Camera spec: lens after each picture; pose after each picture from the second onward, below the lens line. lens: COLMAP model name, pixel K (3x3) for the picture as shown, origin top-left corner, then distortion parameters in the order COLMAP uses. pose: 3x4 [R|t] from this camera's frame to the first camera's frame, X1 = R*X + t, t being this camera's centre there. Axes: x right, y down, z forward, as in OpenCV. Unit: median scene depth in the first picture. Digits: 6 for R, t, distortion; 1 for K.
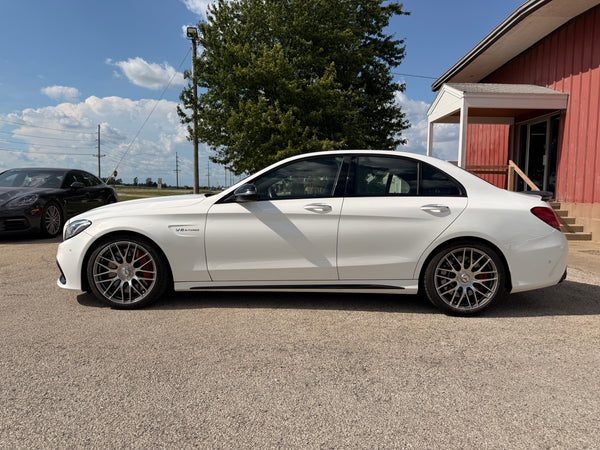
lens RADIAL K [[429.9, 0, 304.1], [0, 429.9, 225.8], [0, 0, 1]] dist [0.025714, -0.032253]
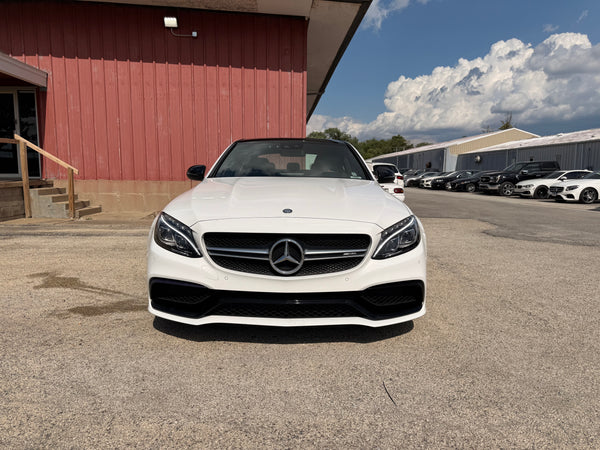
lens RADIAL K [[429.9, 0, 304.3], [0, 429.9, 224.0], [0, 0, 1]] dist [0.025714, -0.032253]
pose [[-0.015070, -0.126034, 0.991911, -1.277121], [0.072106, 0.989304, 0.126798, -0.110135], [-0.997283, 0.073434, -0.005821, 1.217620]]
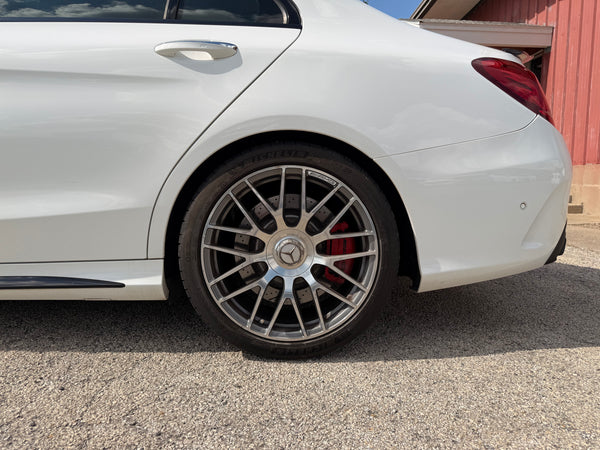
lens RADIAL K [[429.9, 0, 299.8], [0, 429.9, 230.9], [0, 0, 1]] dist [0.025714, -0.032253]
pose [[0.999562, -0.011941, 0.027095, 0.371482], [0.011099, 0.999458, 0.030985, 0.092087], [-0.027450, -0.030671, 0.999153, 0.643171]]
